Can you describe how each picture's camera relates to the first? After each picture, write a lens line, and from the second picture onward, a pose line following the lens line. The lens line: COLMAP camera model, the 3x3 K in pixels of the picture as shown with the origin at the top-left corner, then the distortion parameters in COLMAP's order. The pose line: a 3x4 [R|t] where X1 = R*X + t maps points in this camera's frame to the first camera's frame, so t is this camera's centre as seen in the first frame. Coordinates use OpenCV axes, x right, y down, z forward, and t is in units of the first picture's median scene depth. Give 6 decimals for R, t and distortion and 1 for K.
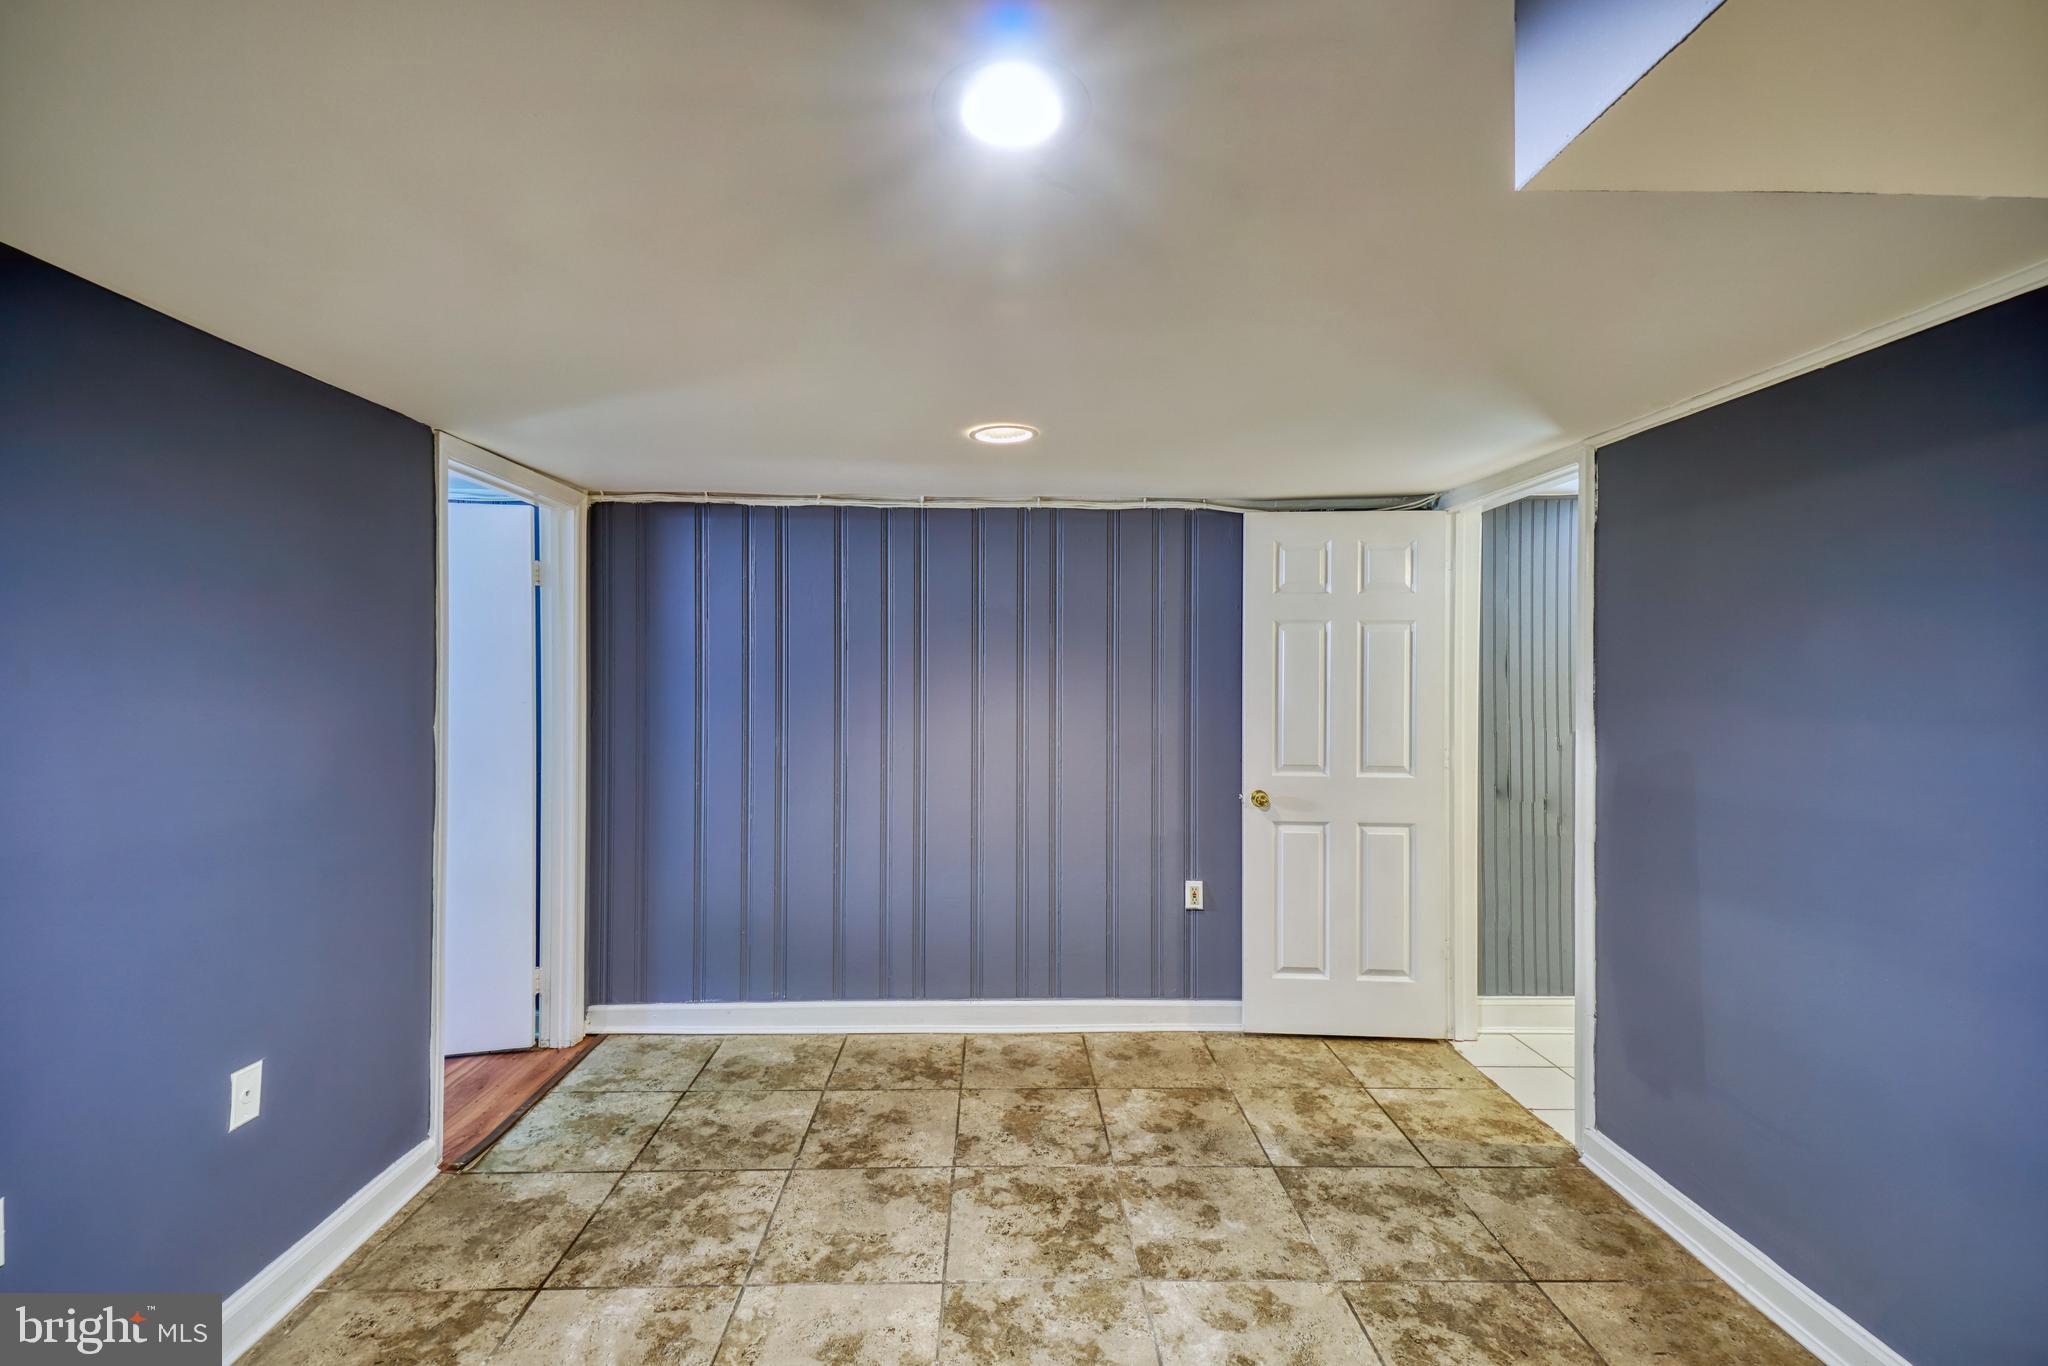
lens RADIAL K [[867.9, 0, 1019.7], [0, 867.9, 675.4], [0, 0, 1]] dist [0.045135, -0.017809]
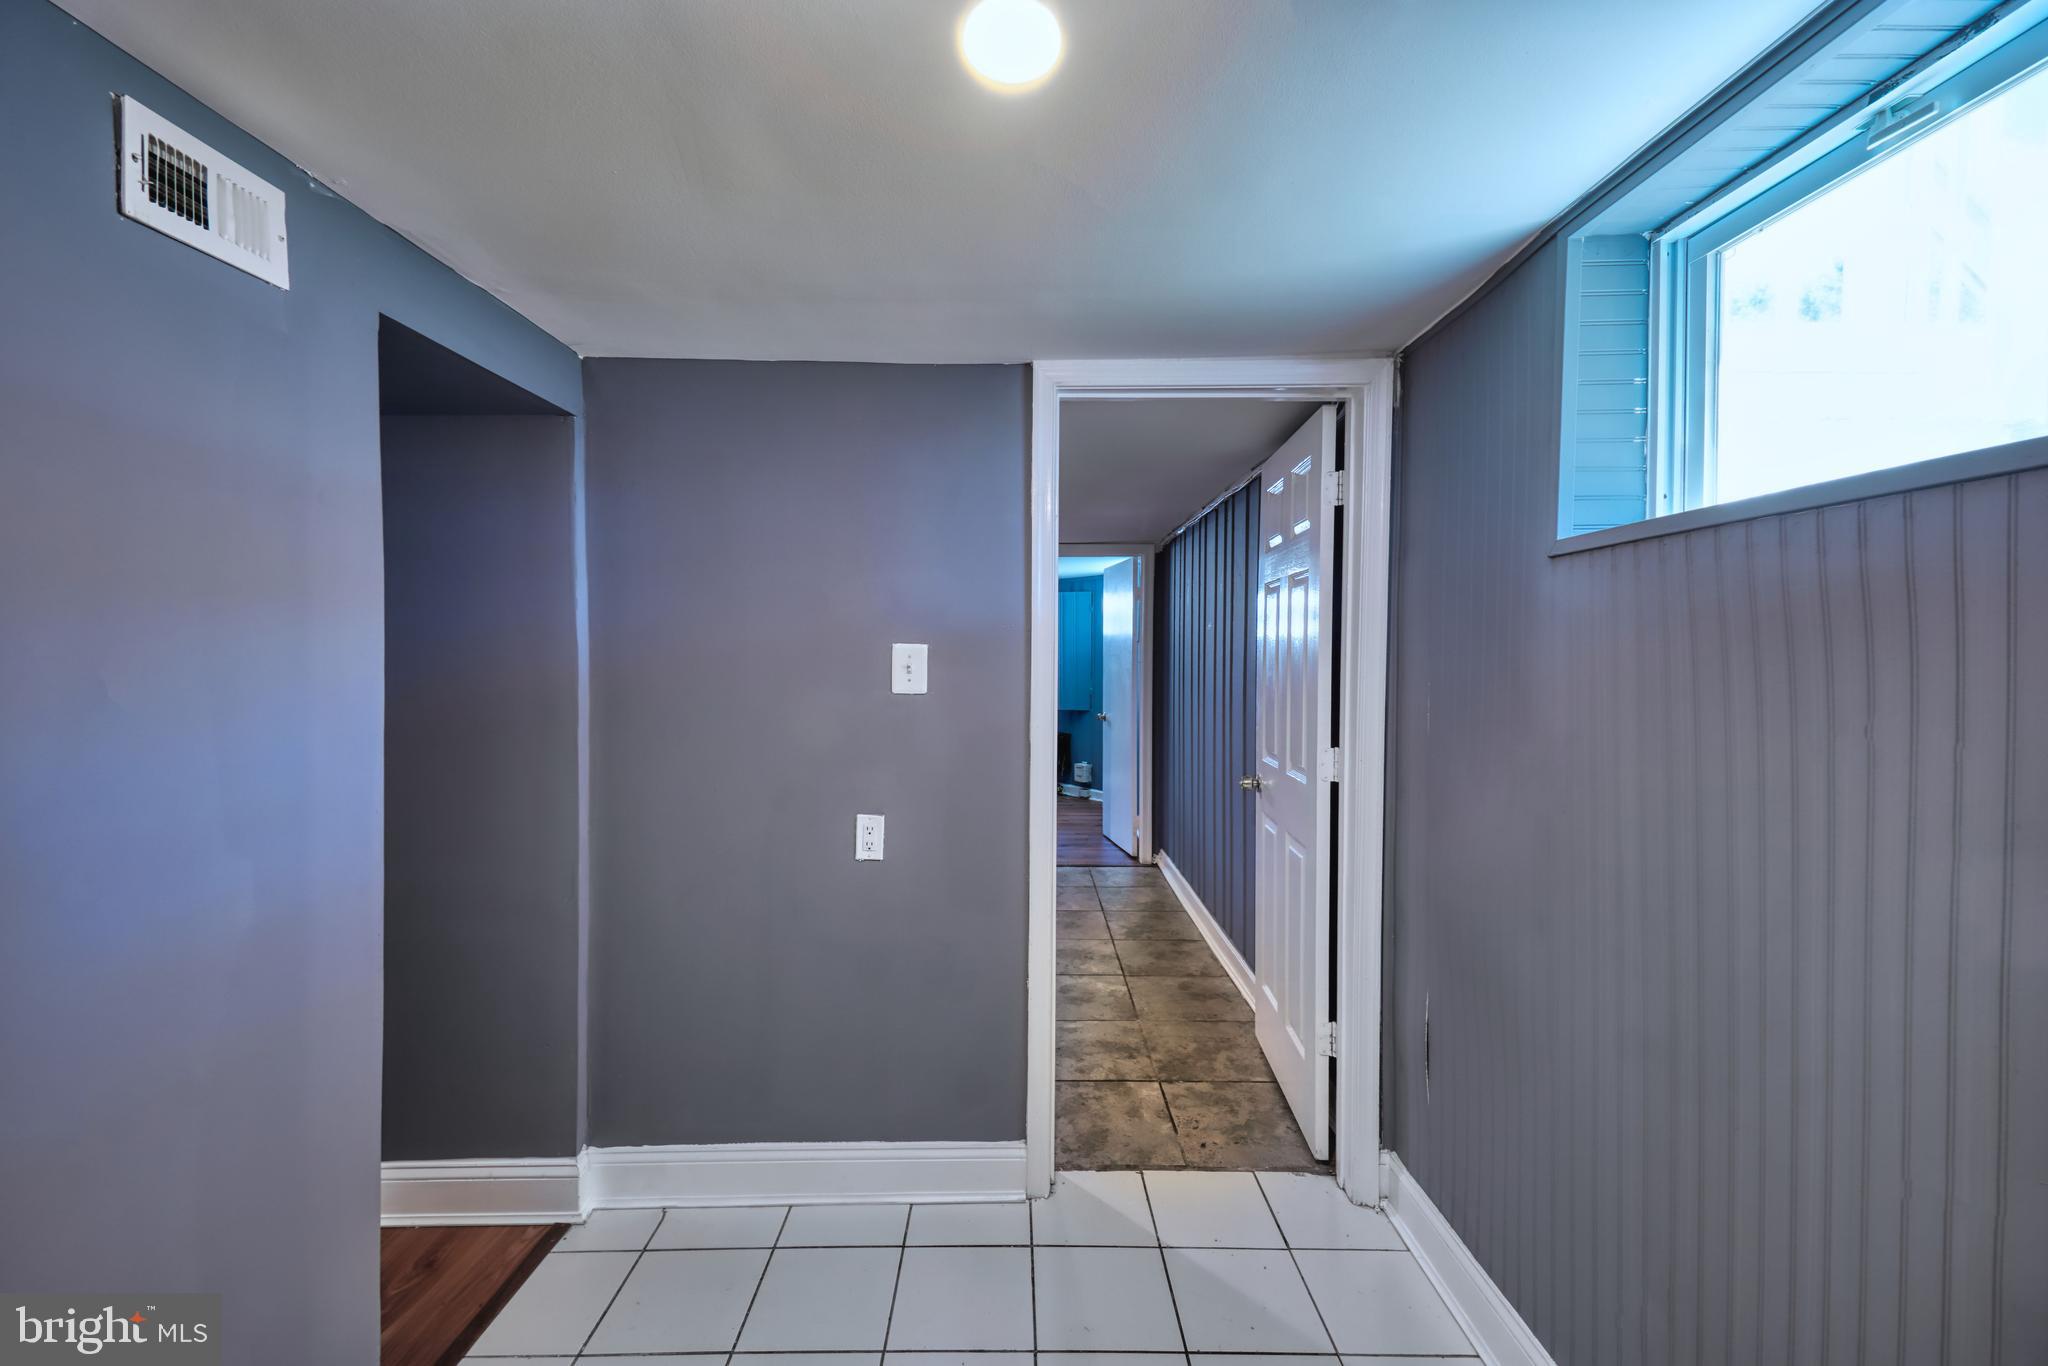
lens RADIAL K [[867.9, 0, 1019.7], [0, 867.9, 675.4], [0, 0, 1]] dist [0.045135, -0.017809]
pose [[-0.026628, 0.021902, -0.999405, 1.331357], [-0.004474, 0.999747, 0.022029, 0.006853], [0.999635, 0.005058, -0.026523, 0.866423]]
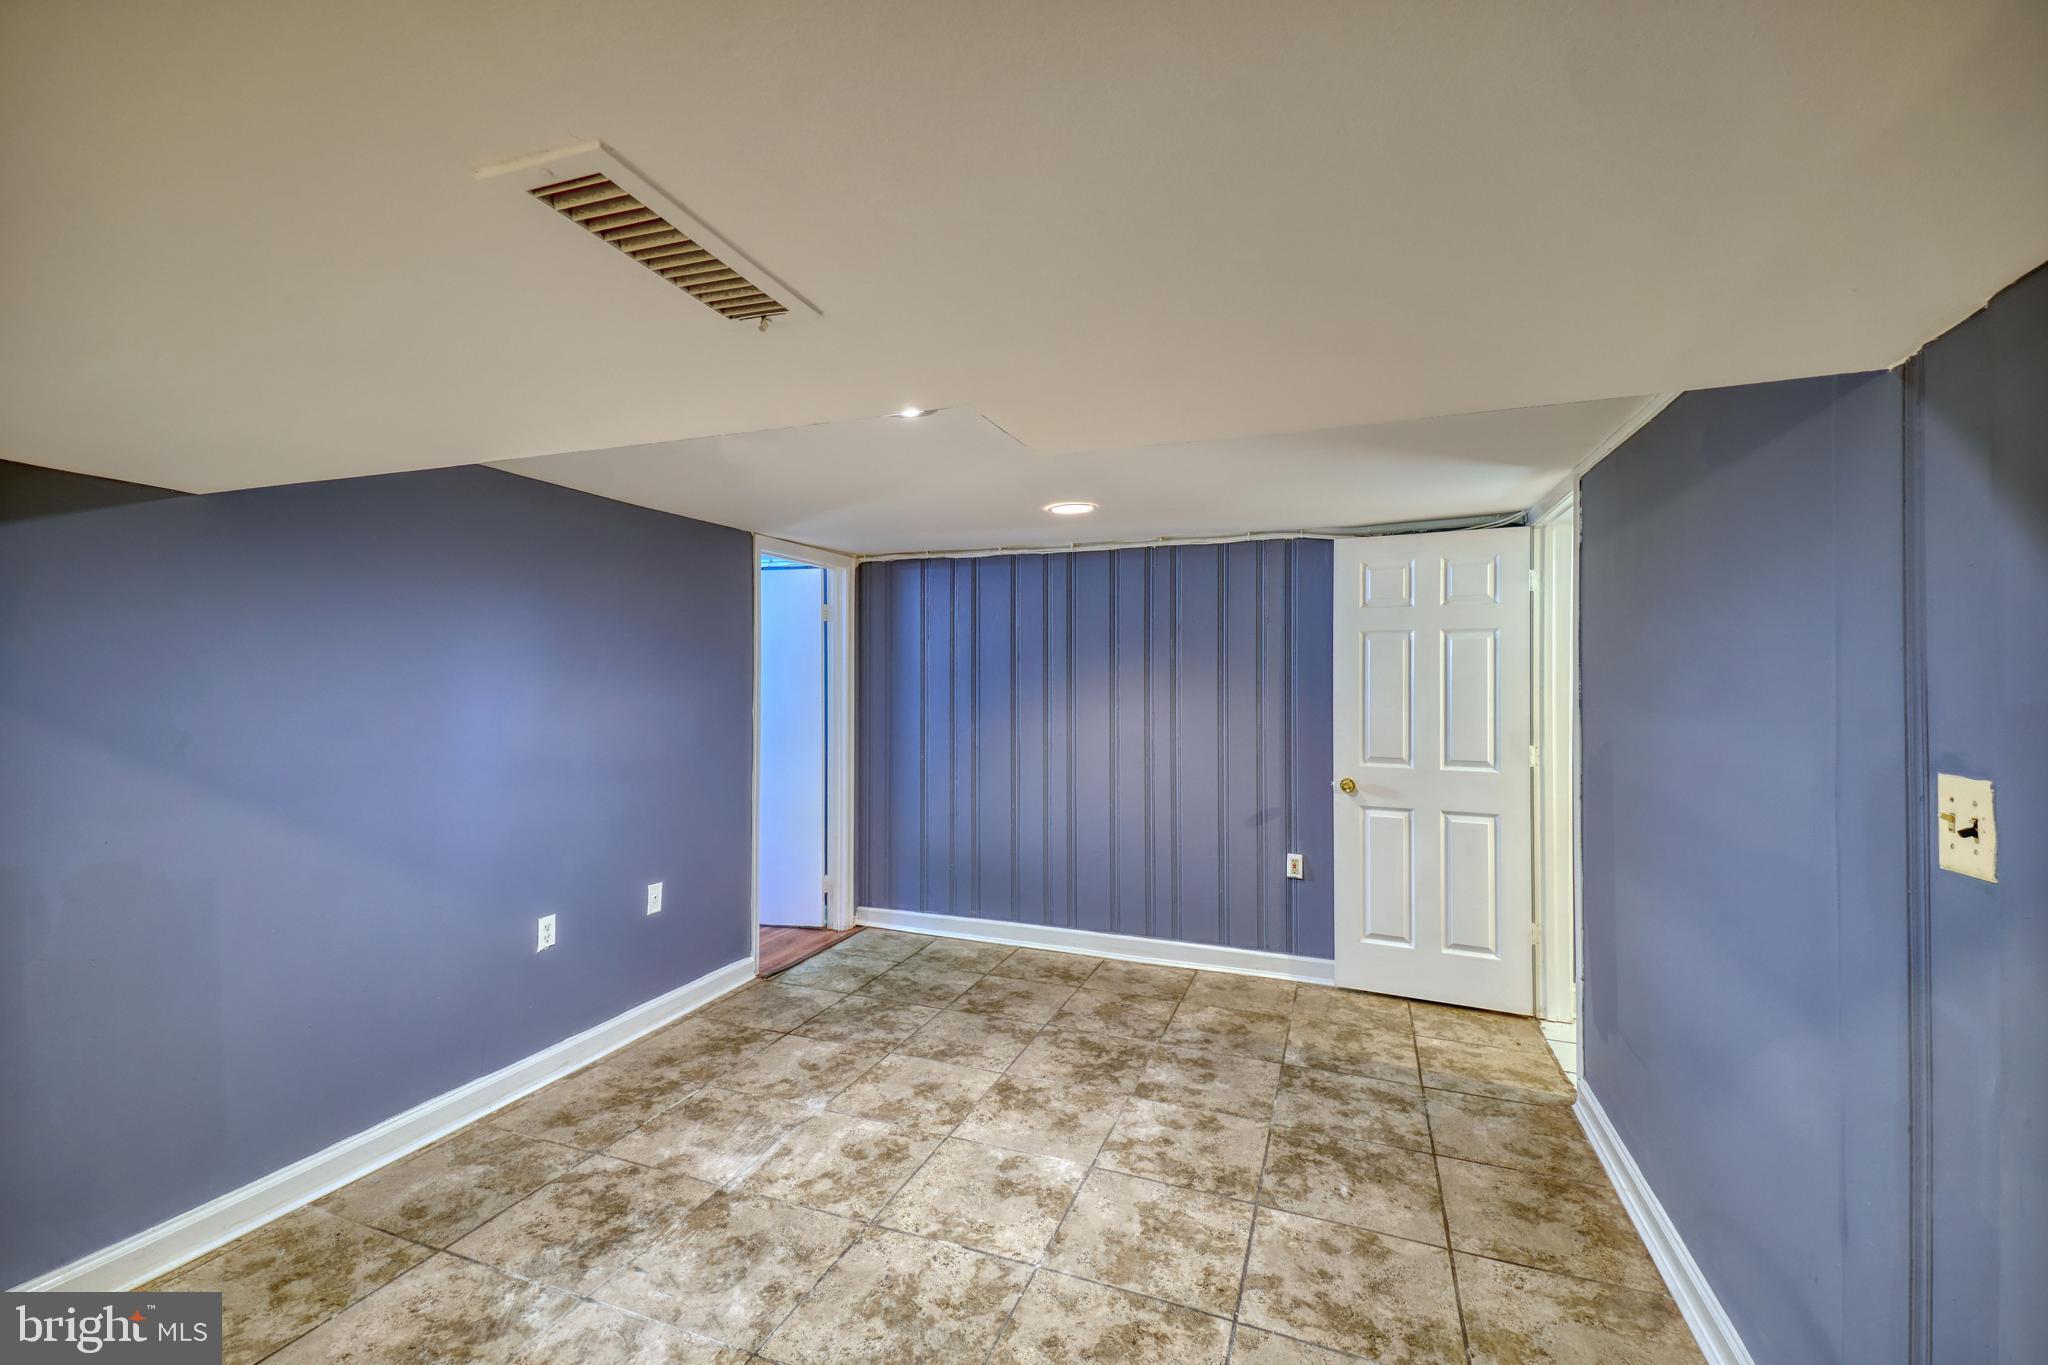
lens RADIAL K [[872.8, 0, 1016.1], [0, 872.8, 683.5], [0, 0, 1]] dist [0.025869, -0.000371]
pose [[0.921686, -0.001552, -0.387934, 0.357114], [-0.000107, 0.999991, -0.004254, 0.011930], [0.387937, 0.003962, 0.921677, -0.269693]]
